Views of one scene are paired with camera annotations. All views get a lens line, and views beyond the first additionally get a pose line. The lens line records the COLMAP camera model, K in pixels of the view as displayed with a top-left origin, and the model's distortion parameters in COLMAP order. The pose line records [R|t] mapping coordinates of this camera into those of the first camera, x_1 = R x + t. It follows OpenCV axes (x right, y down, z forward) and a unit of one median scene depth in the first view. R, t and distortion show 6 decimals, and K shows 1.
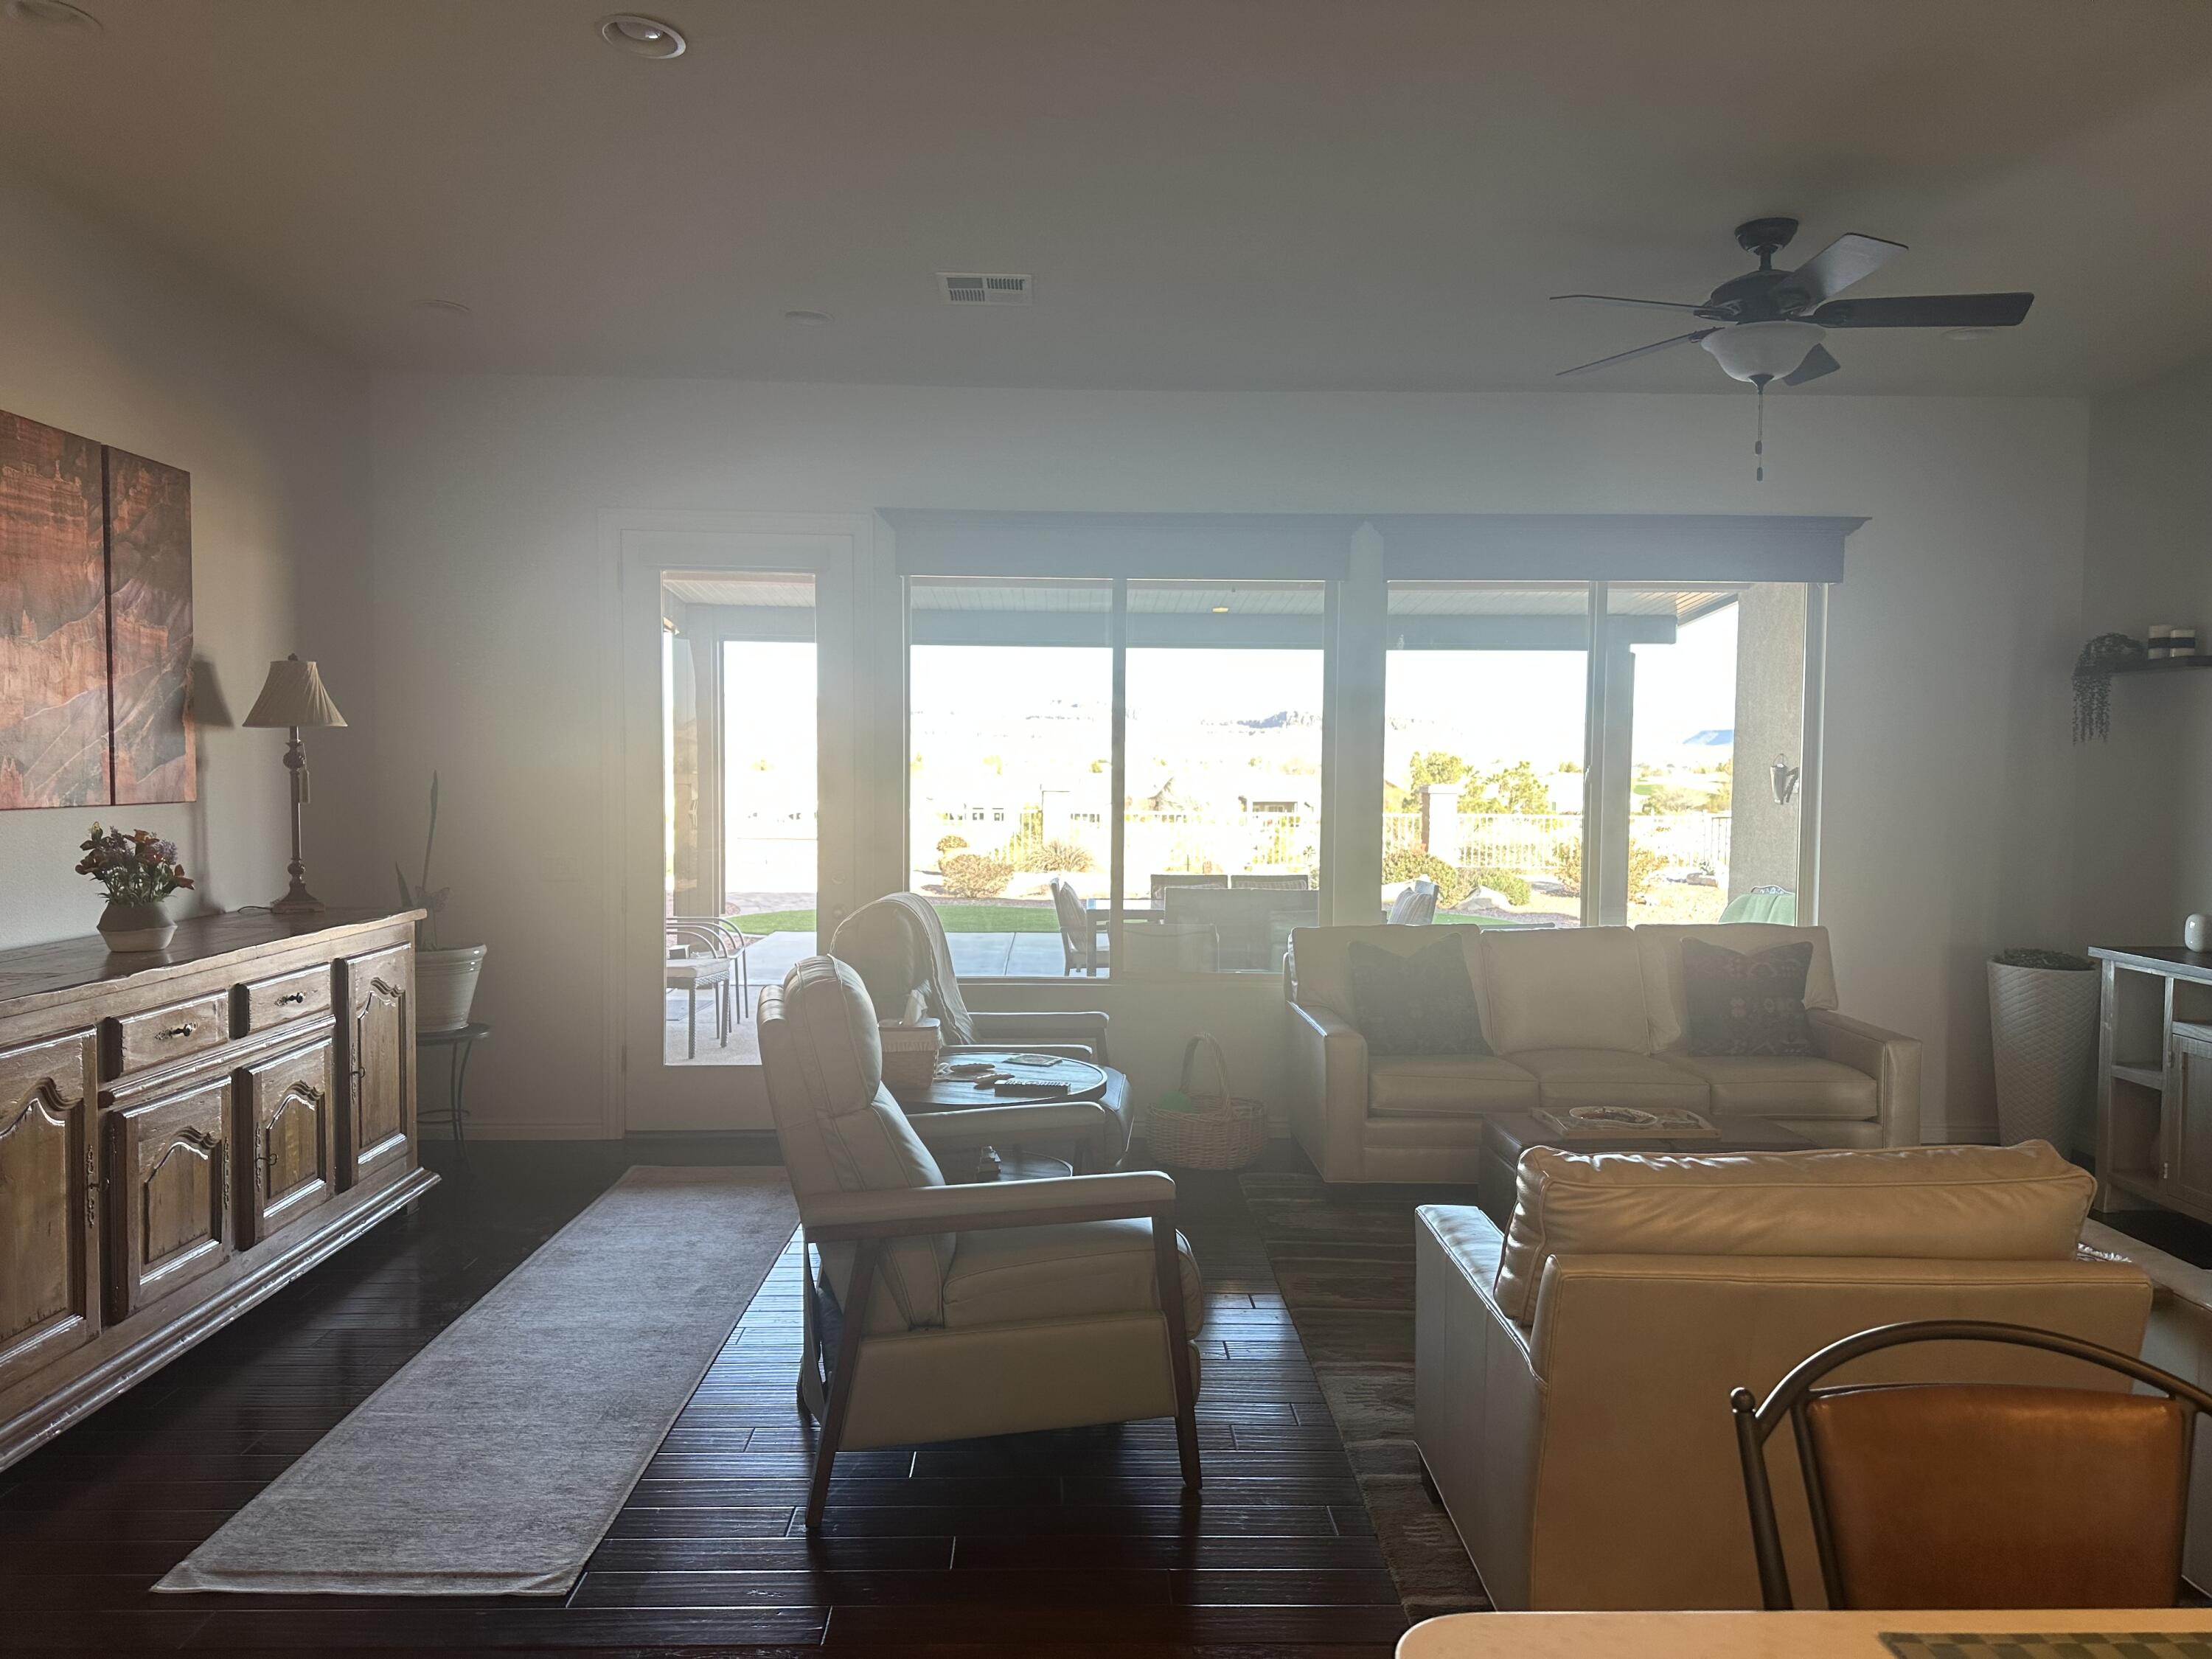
lens RADIAL K [[1530.7, 0, 1106.0], [0, 1530.7, 829.5], [0, 0, 1]] dist [0.167450, -0.000348]
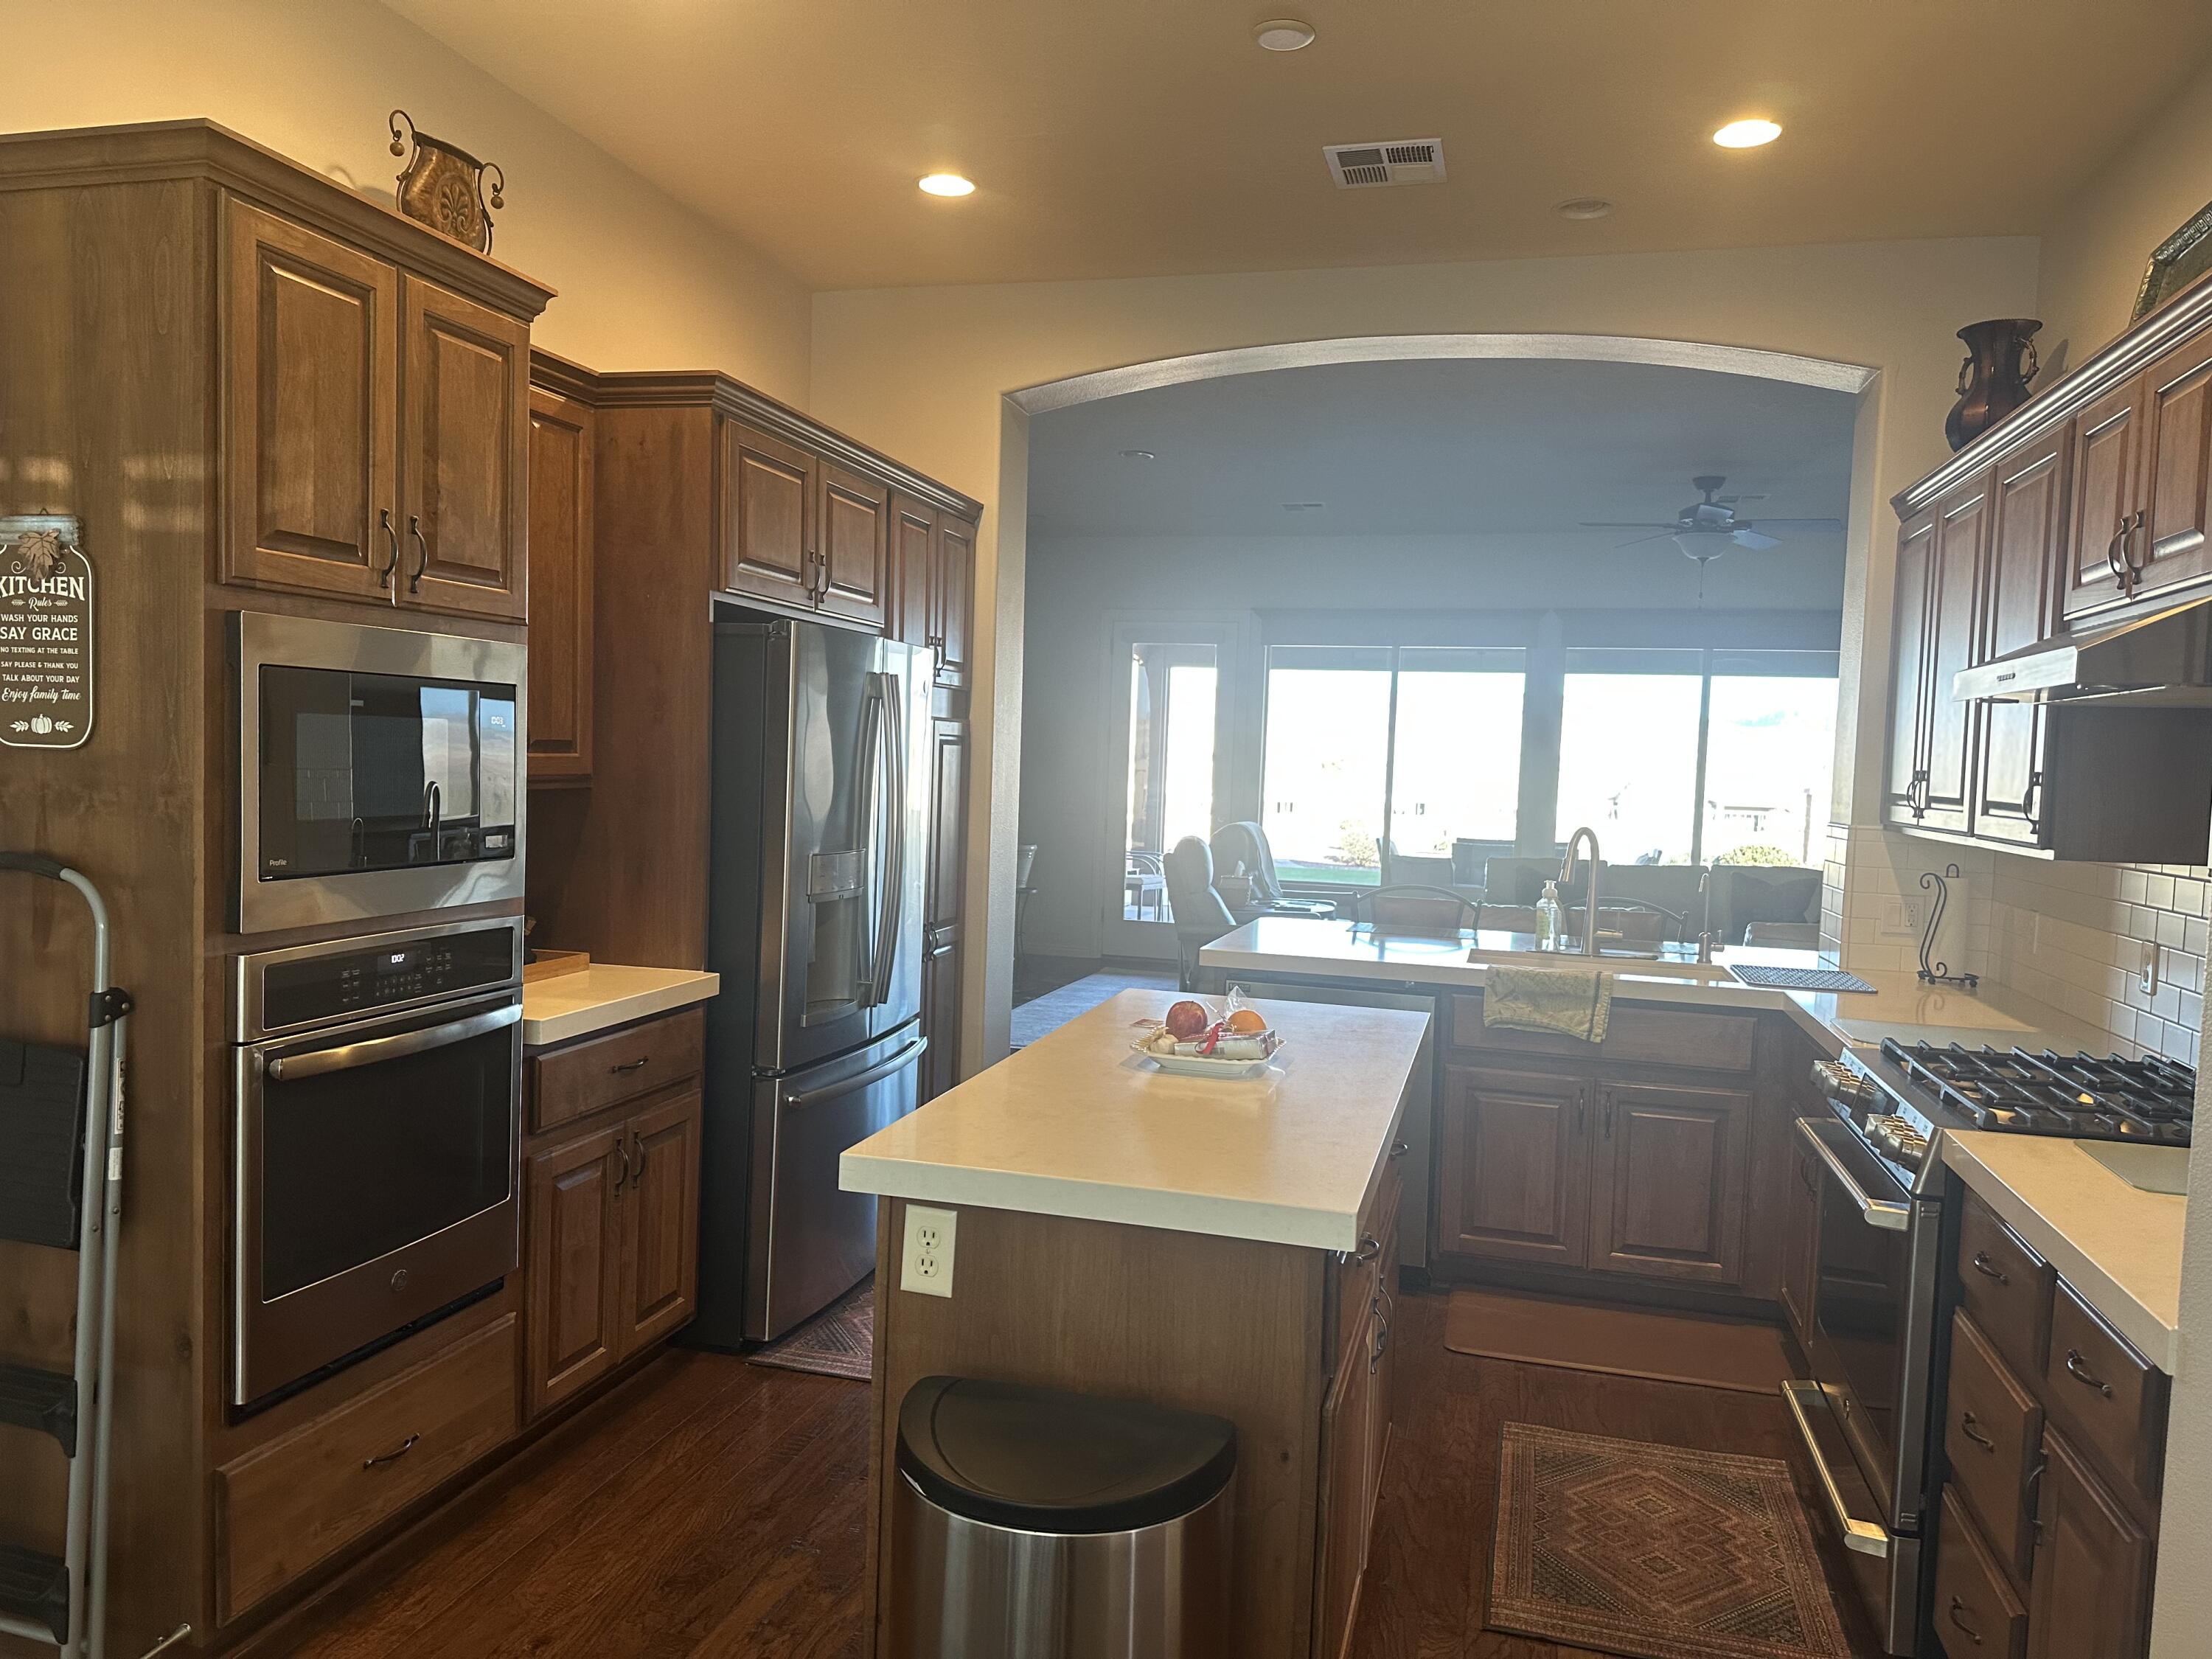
lens RADIAL K [[1530.7, 0, 1106.0], [0, 1530.7, 829.5], [0, 0, 1]] dist [0.167450, -0.000348]
pose [[0.957547, 0.039832, -0.285513, 0.191252], [-0.038719, 0.999205, 0.009543, 0.032144], [0.285666, 0.001917, 0.958327, -0.678540]]
